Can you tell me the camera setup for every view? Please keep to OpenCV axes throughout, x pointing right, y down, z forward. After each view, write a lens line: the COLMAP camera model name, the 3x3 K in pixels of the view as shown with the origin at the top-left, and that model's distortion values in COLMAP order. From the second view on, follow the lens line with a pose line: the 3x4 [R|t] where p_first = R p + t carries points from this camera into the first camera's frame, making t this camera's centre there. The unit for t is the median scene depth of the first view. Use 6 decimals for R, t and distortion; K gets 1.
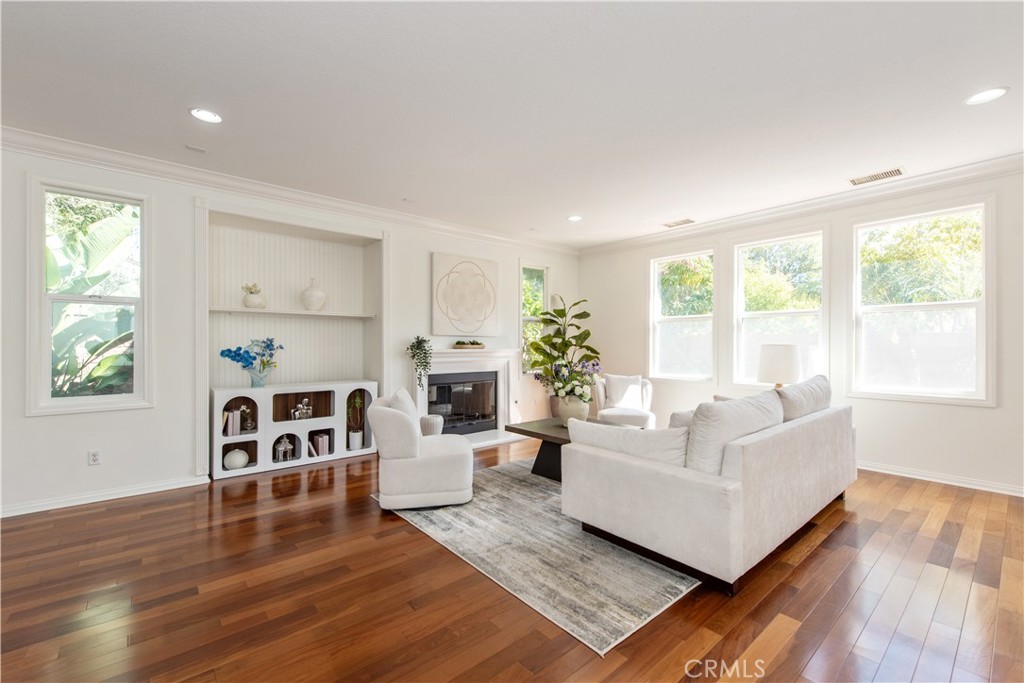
lens RADIAL K [[438.9, 0, 518.8], [0, 438.9, 342.4], [0, 0, 1]] dist [0.015050, -0.000027]
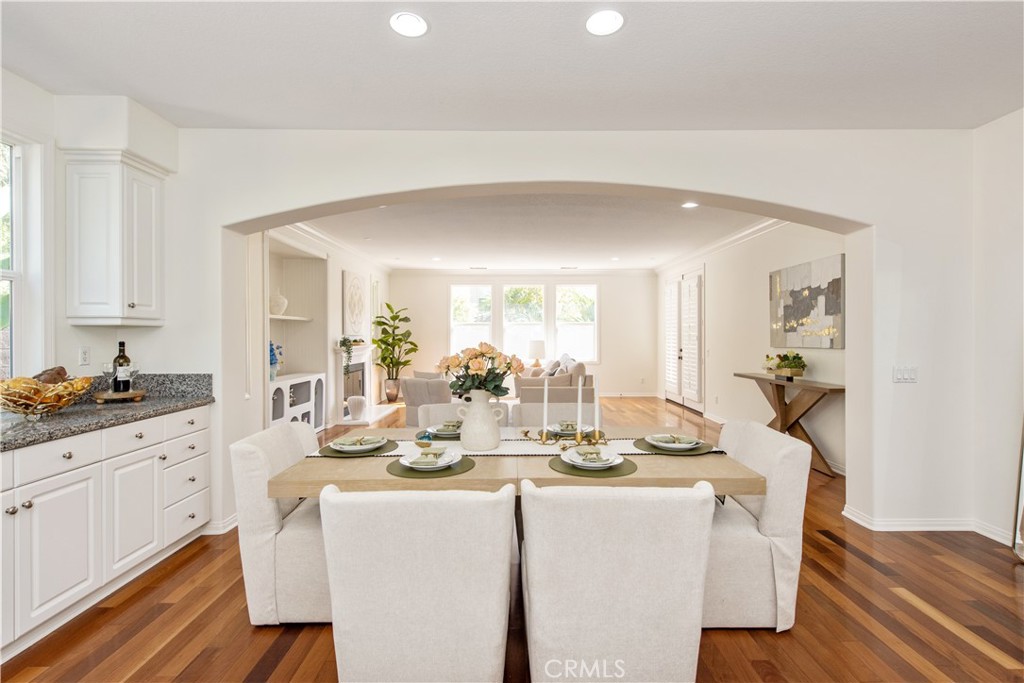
lens RADIAL K [[461.8, 0, 512.9], [0, 461.8, 337.8], [0, 0, 1]] dist [0.004679, 0.000477]
pose [[0.648645, -0.004840, 0.761076, -1.028867], [-0.002063, 0.999965, 0.008117, -0.023327], [-0.761088, -0.006835, 0.648612, -0.280042]]
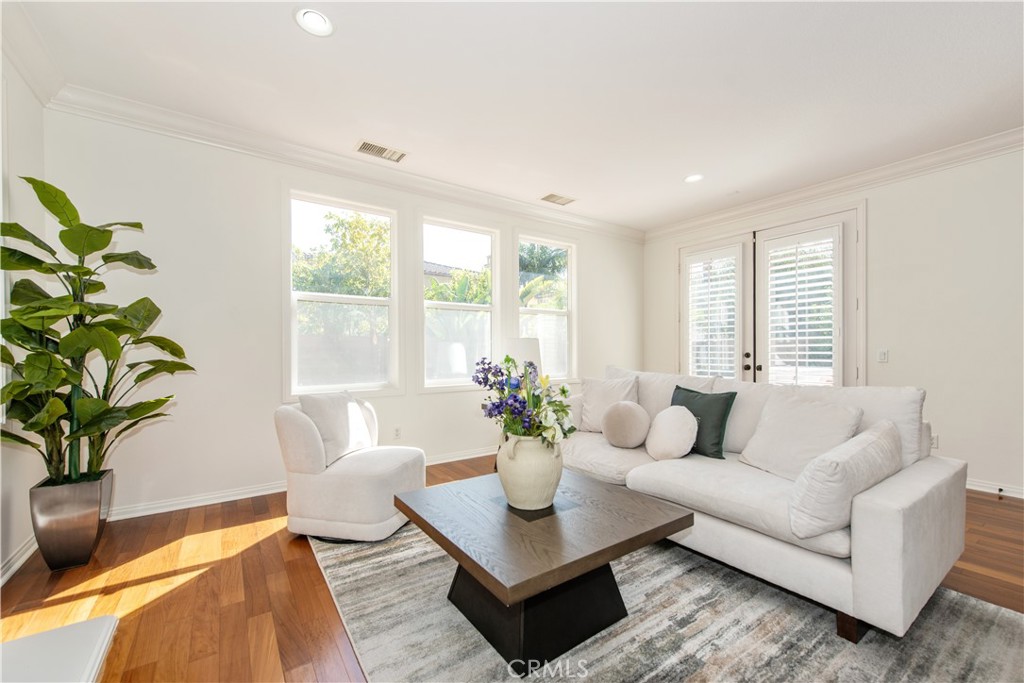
lens RADIAL K [[418.7, 0, 514.2], [0, 418.7, 353.9], [0, 0, 1]] dist [0.011866, -0.001194]
pose [[0.103346, -0.007620, 0.994616, -0.278778], [-0.000976, 0.999969, 0.007763, 0.027729], [-0.994645, -0.001773, 0.103336, 0.854157]]
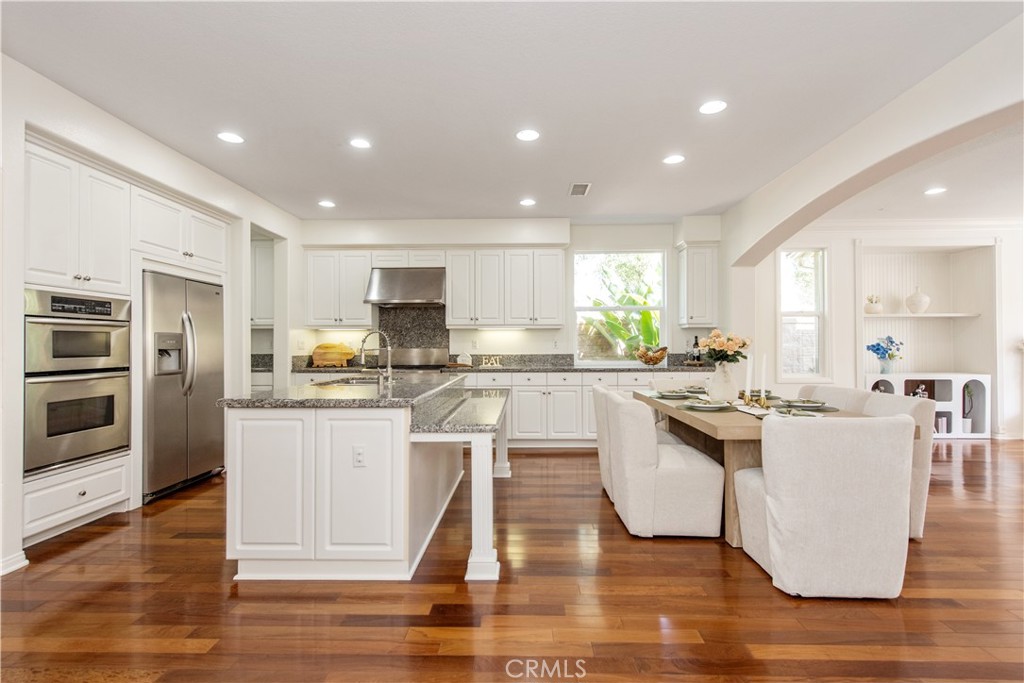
lens RADIAL K [[461.8, 0, 508.2], [0, 461.8, 337.5], [0, 0, 1]] dist [0.004679, 0.000477]
pose [[0.727337, -0.009676, -0.686212, -0.423792], [0.004333, 0.999945, -0.009506, 0.001518], [0.686267, 0.003941, 0.727339, -0.716461]]
